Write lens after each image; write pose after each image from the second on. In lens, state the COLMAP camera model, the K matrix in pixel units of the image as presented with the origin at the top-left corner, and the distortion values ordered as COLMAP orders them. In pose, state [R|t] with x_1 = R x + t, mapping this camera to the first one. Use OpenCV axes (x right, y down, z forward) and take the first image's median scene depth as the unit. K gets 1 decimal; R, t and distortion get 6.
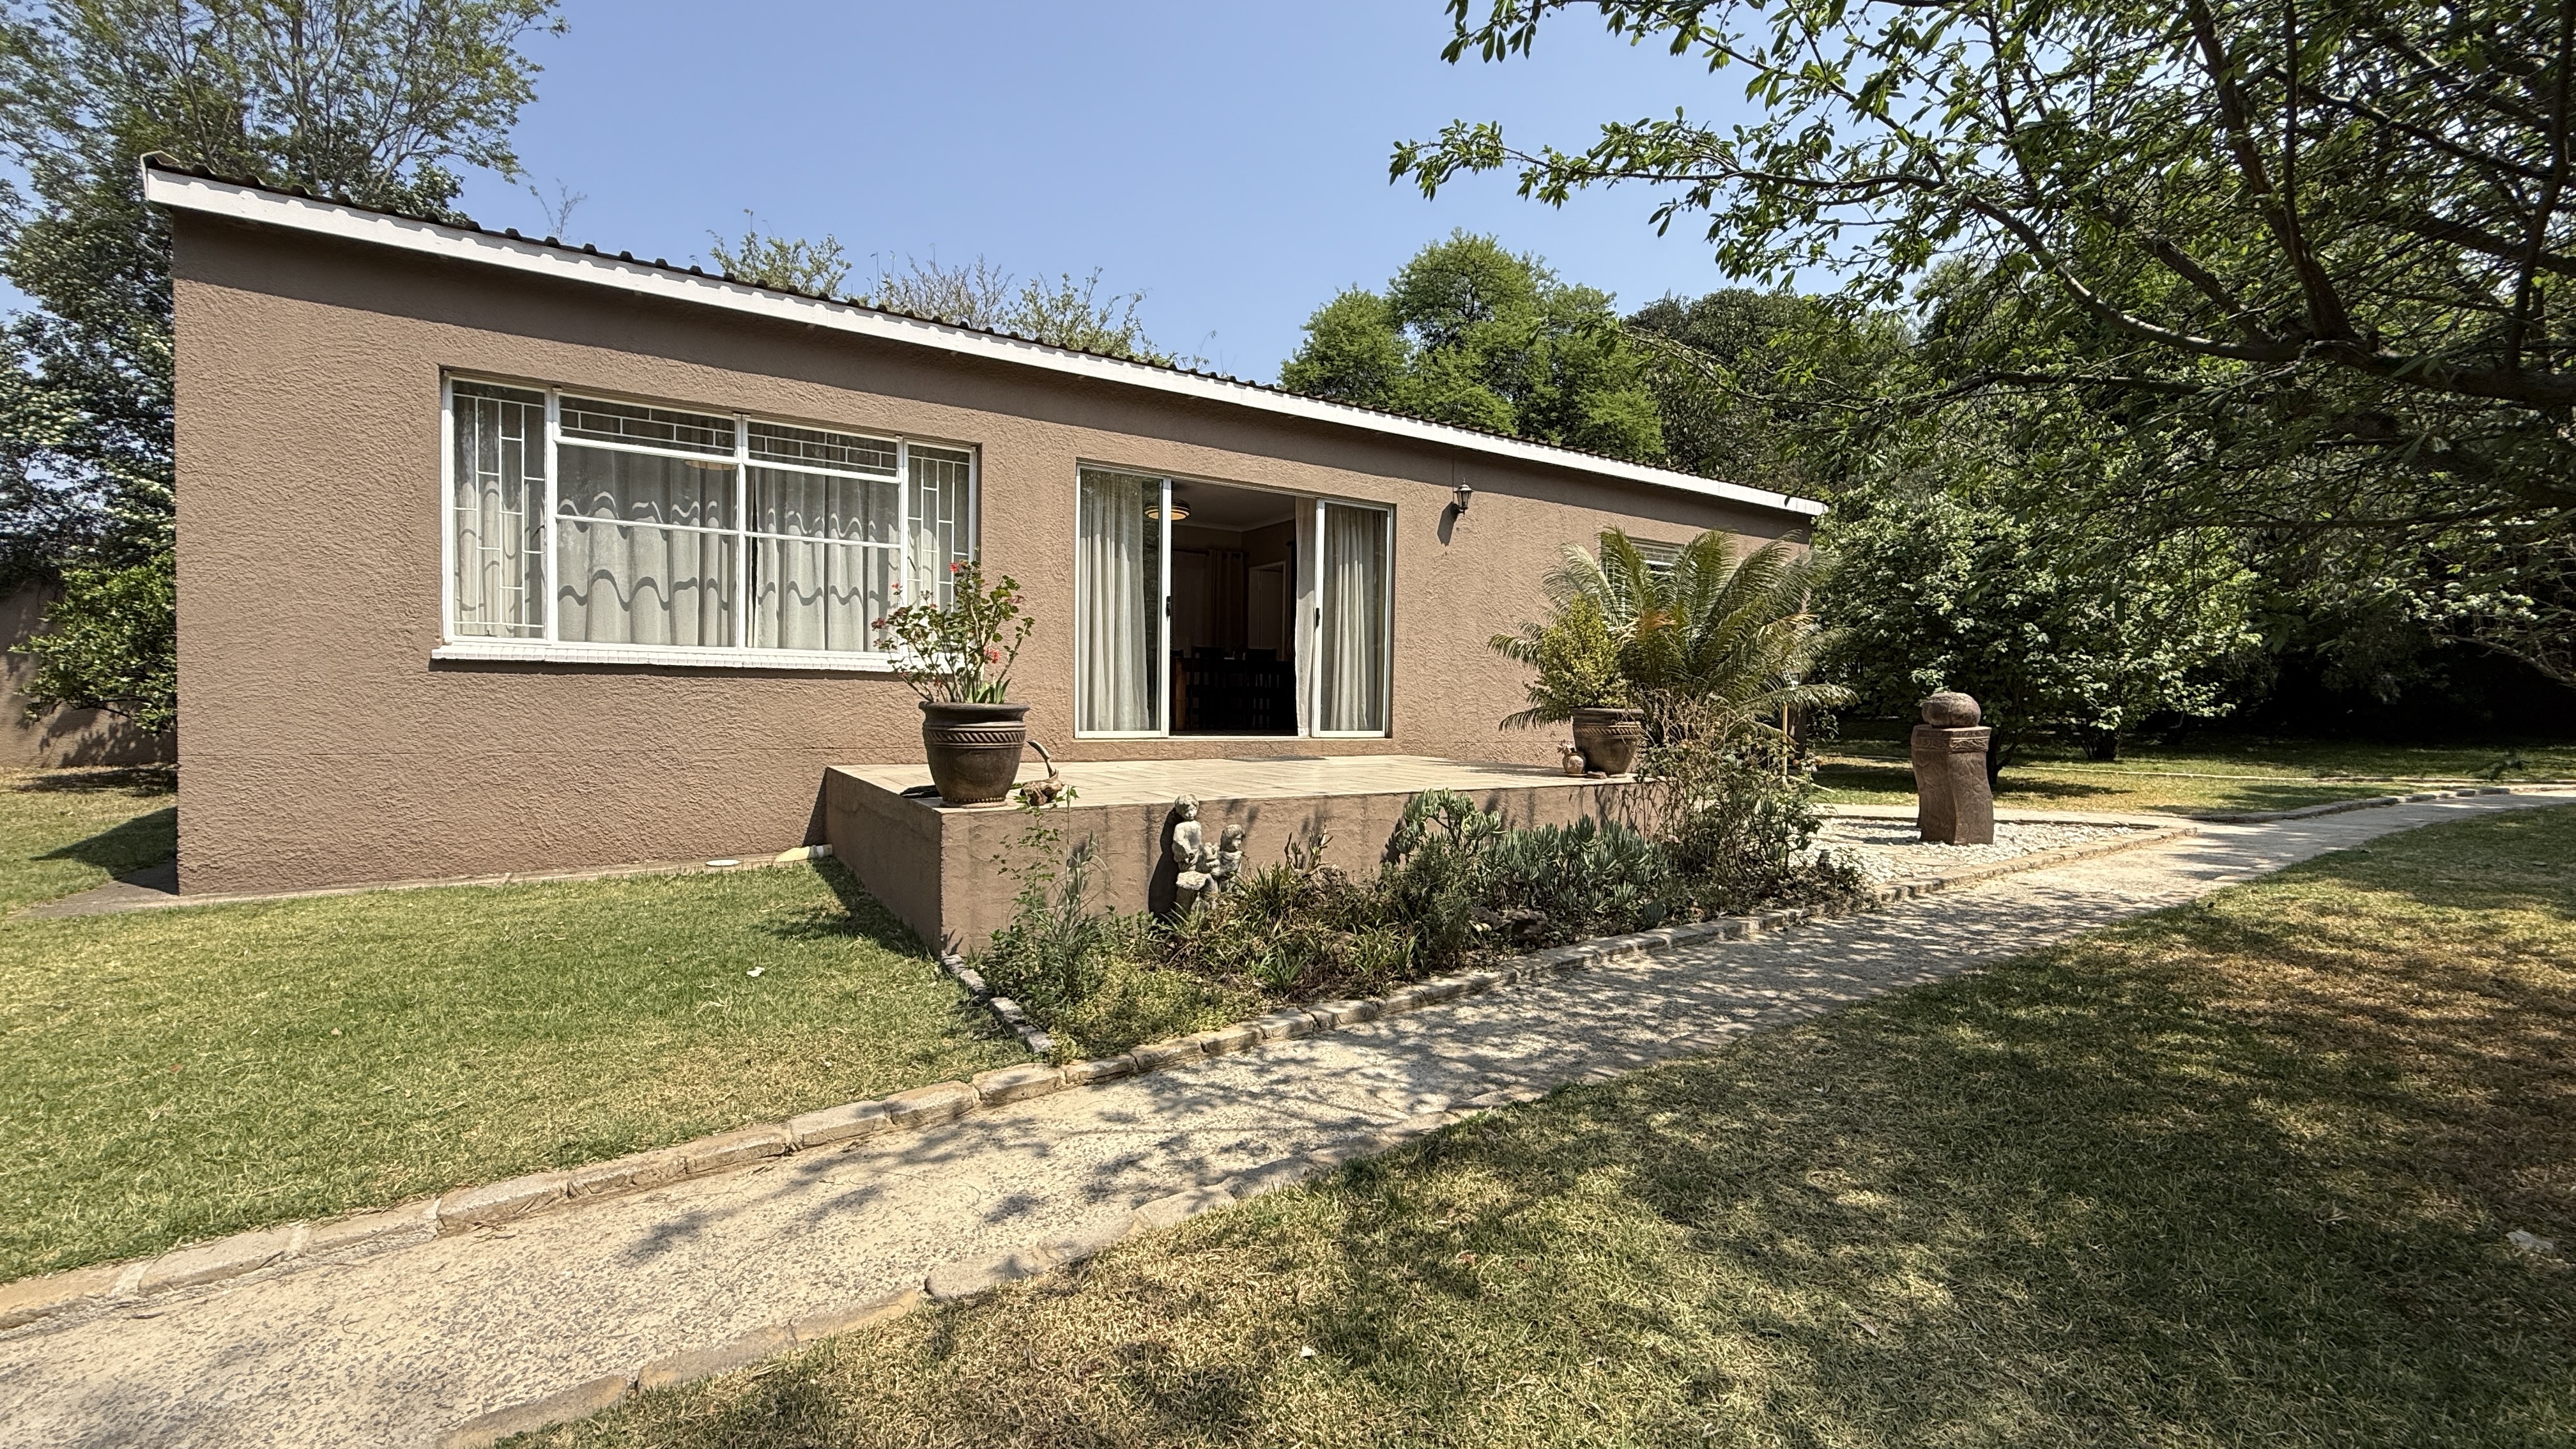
lens RADIAL K [[1031.9, 0, 1288.0], [0, 1031.9, 724.5], [0, 0, 1]] dist [-0.000739, -0.000185]
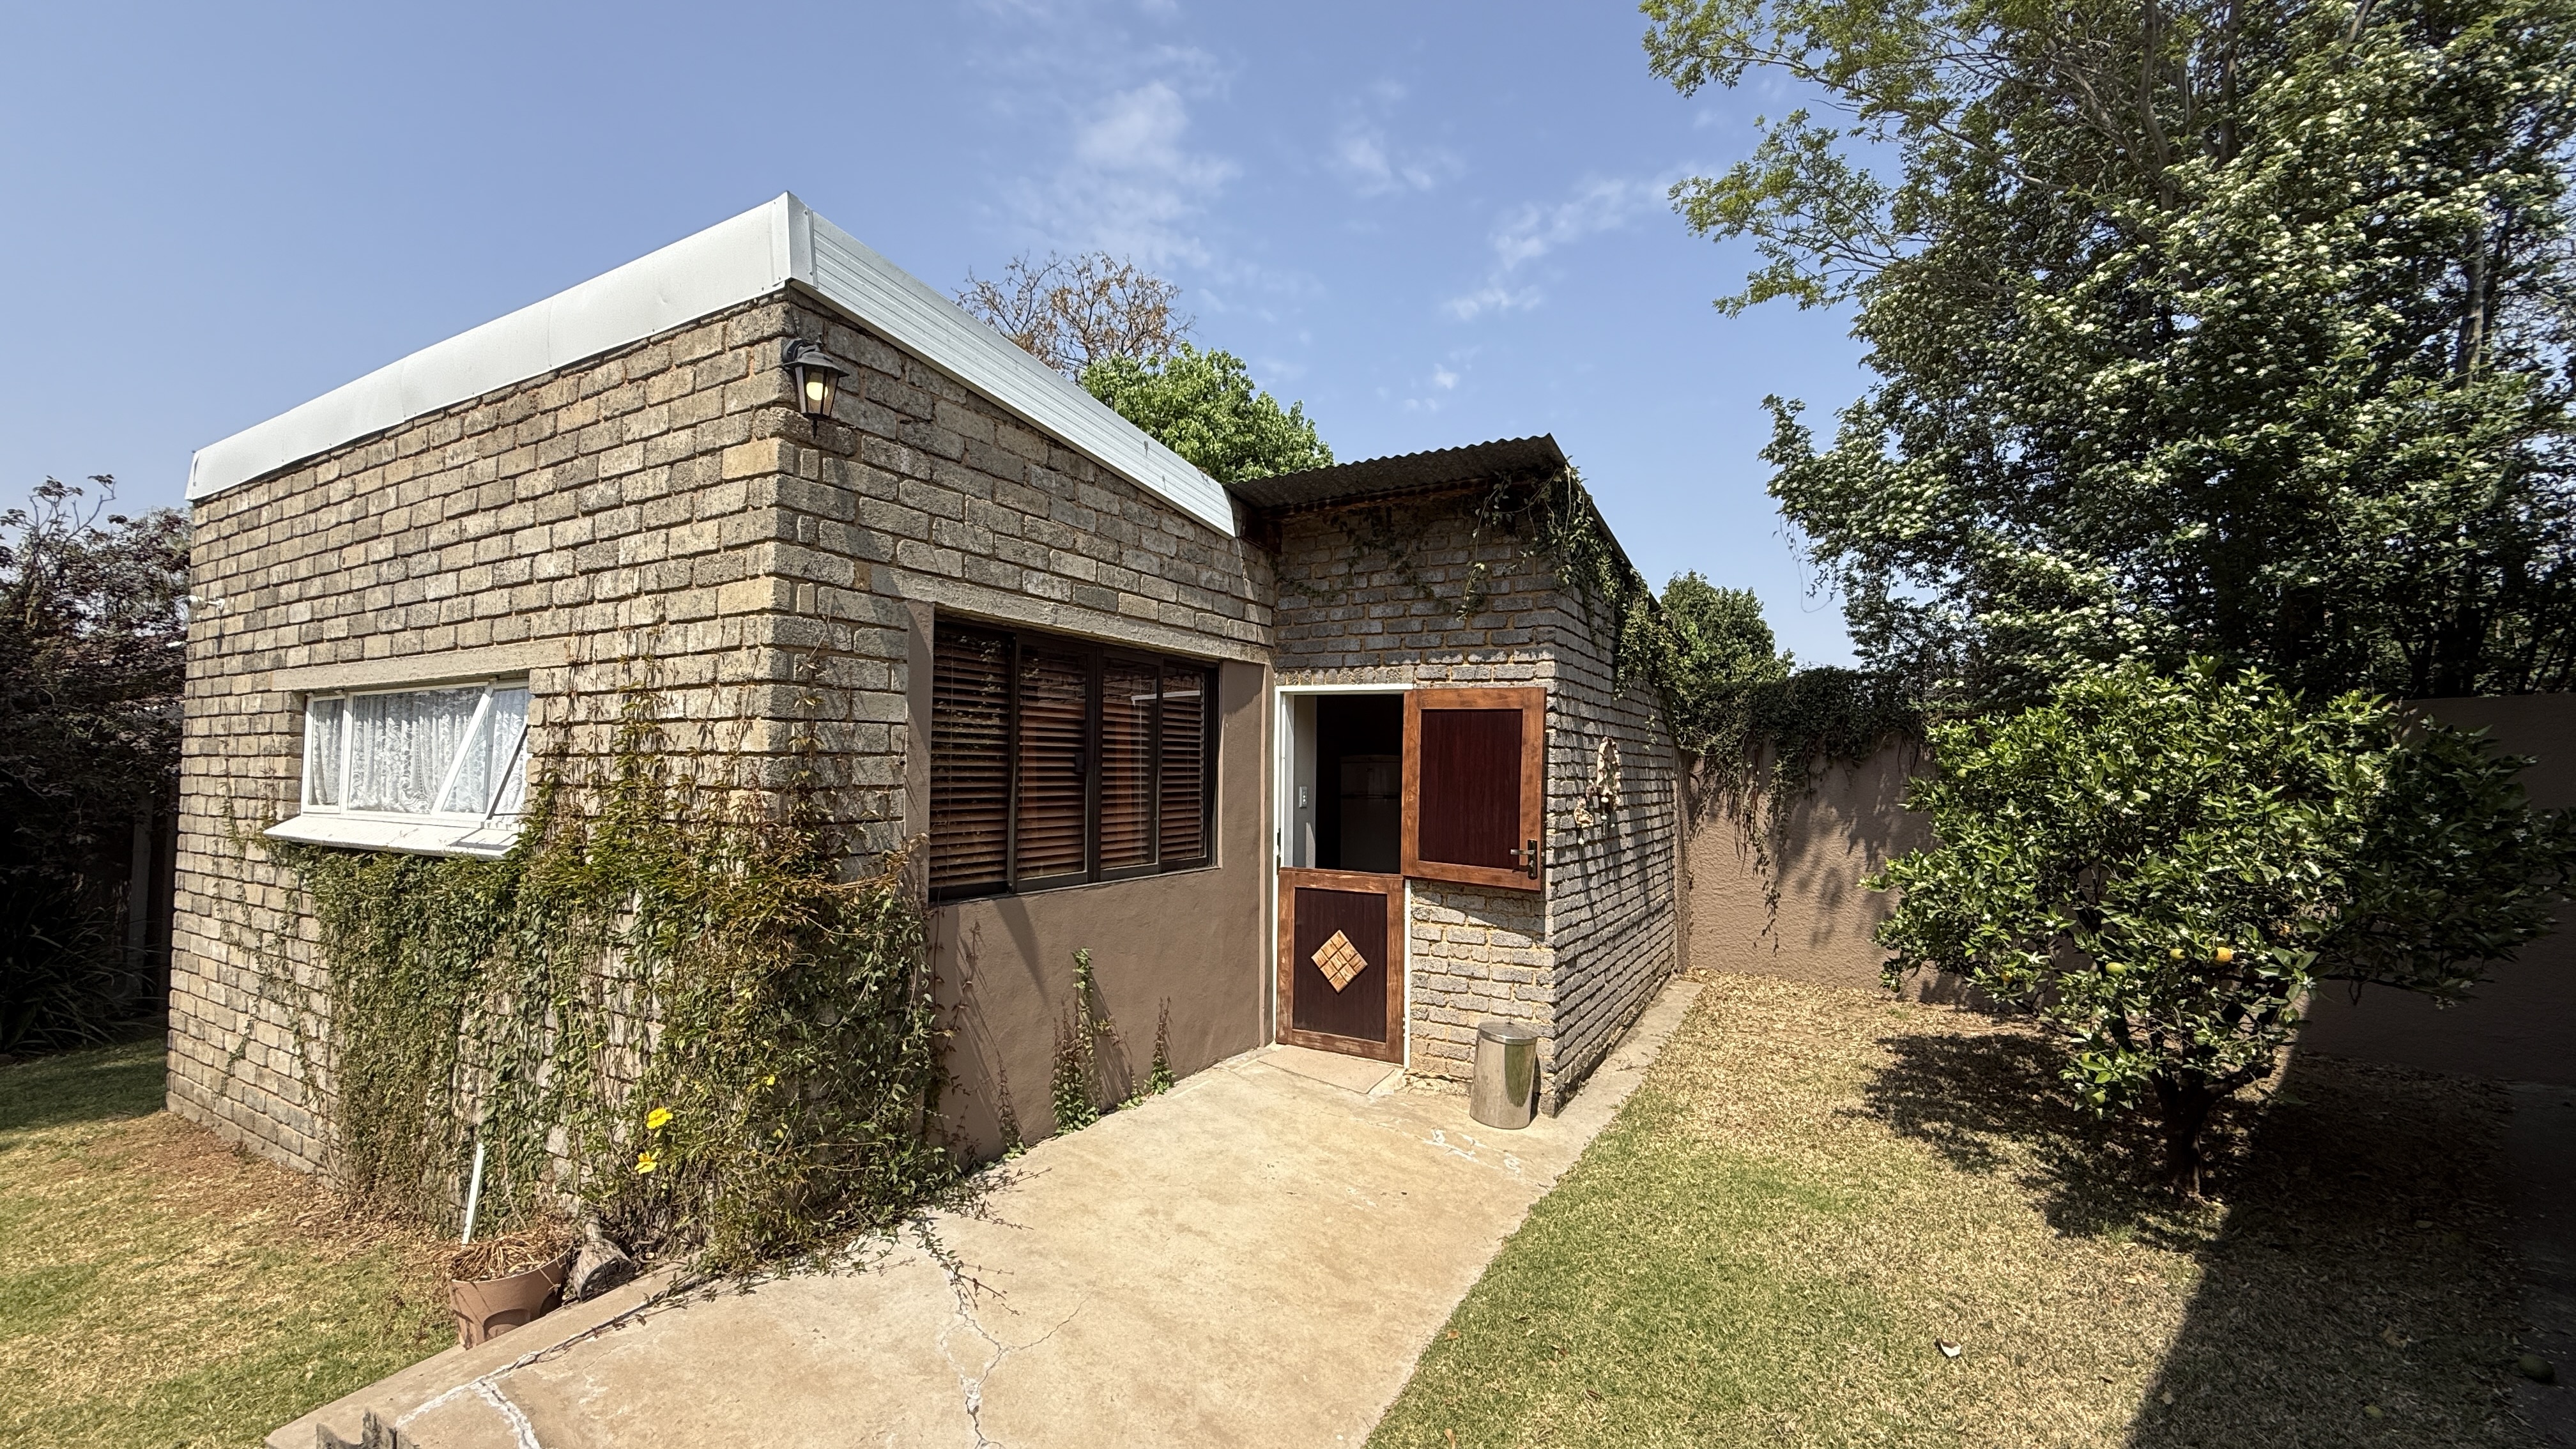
lens RADIAL K [[1031.9, 0, 1288.0], [0, 1031.9, 724.5], [0, 0, 1]] dist [-0.000739, -0.000185]
pose [[0.153191, -0.056172, -0.986599, -0.570374], [-0.036188, 0.997395, -0.062406, -0.085743], [0.987534, 0.045263, 0.150759, 0.472734]]
